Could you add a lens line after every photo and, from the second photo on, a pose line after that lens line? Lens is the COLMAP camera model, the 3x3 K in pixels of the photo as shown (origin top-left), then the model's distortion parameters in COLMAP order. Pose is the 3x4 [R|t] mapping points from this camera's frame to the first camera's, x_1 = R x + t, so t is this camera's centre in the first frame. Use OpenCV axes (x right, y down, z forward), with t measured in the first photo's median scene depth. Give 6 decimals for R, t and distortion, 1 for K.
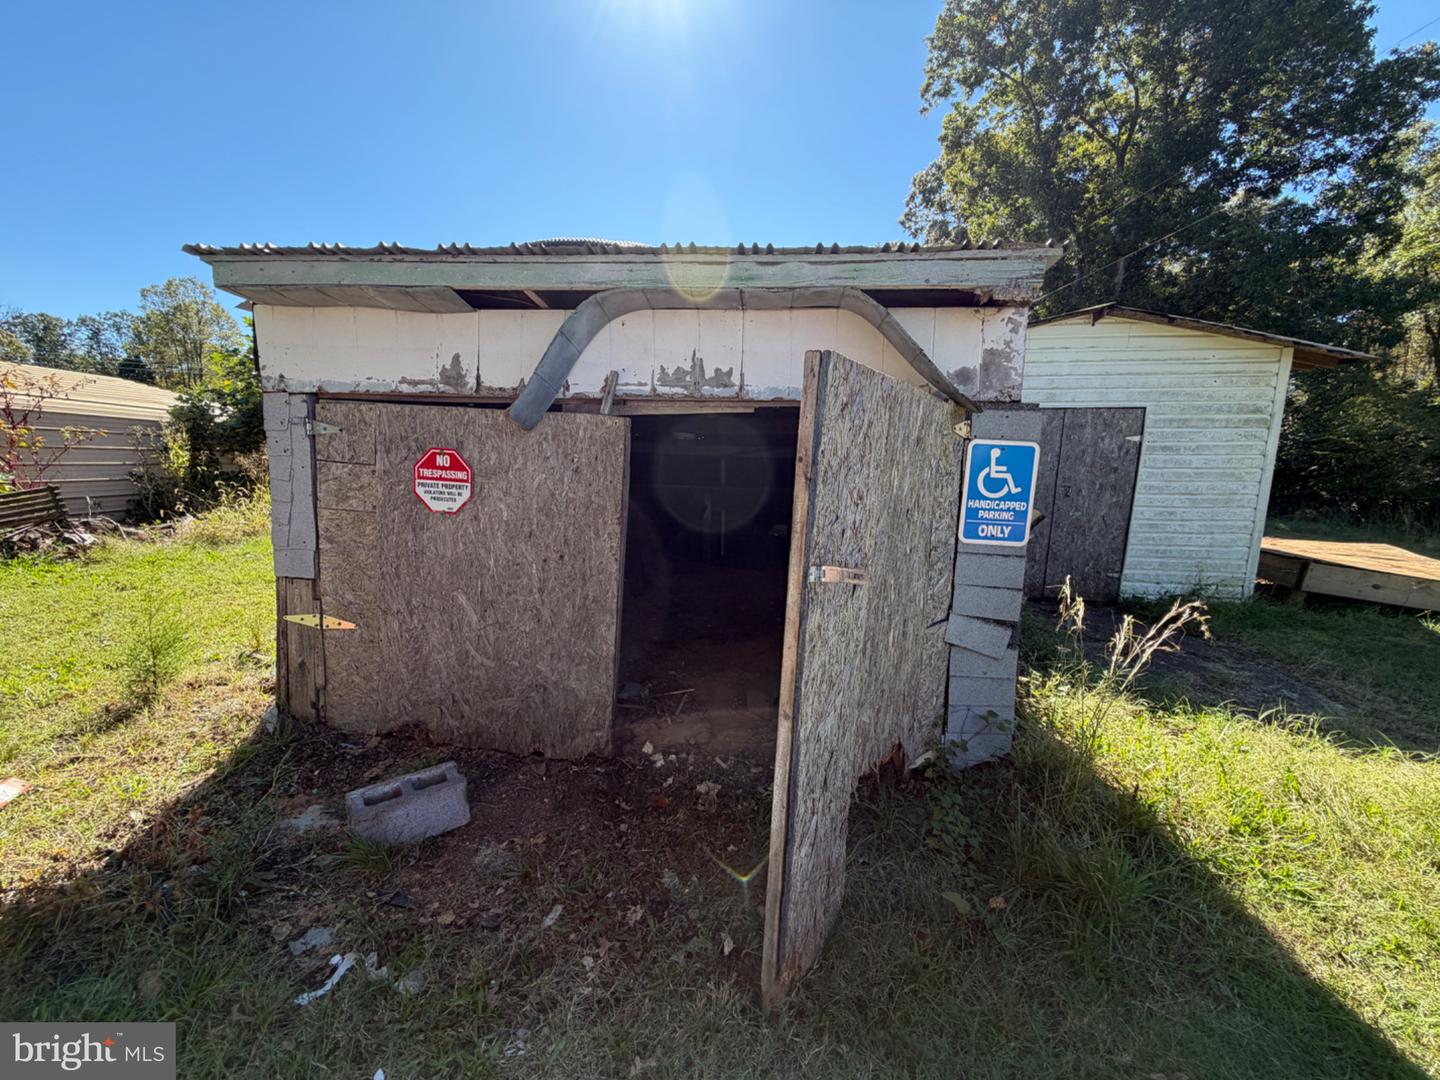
lens RADIAL K [[579.7, 0, 719.0], [0, 579.7, 540.4], [0, 0, 1]] dist [0.004705, 0.000919]
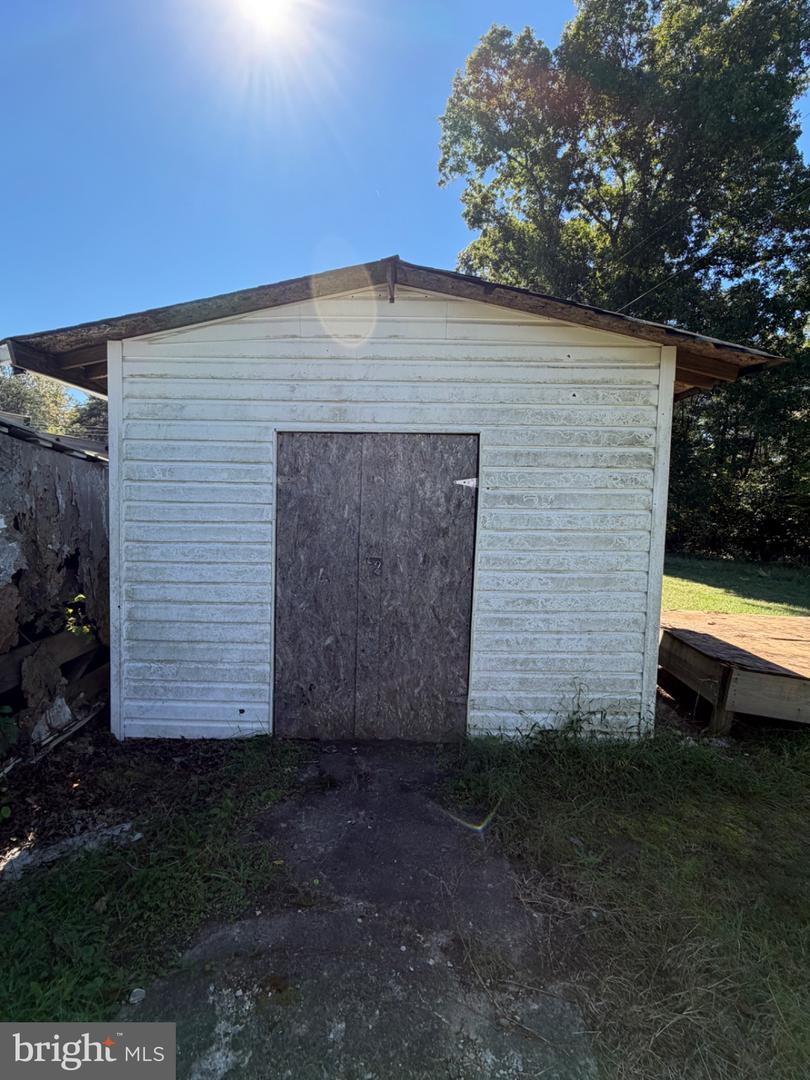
lens RADIAL K [[532.8, 0, 404.1], [0, 532.8, 540.6], [0, 0, 1]] dist [0.004535, 0.000051]
pose [[0.988195, -0.004842, 0.153122, 0.170159], [0.017115, 0.996733, -0.078937, -0.021015], [-0.152240, 0.080626, 0.985050, 0.136937]]
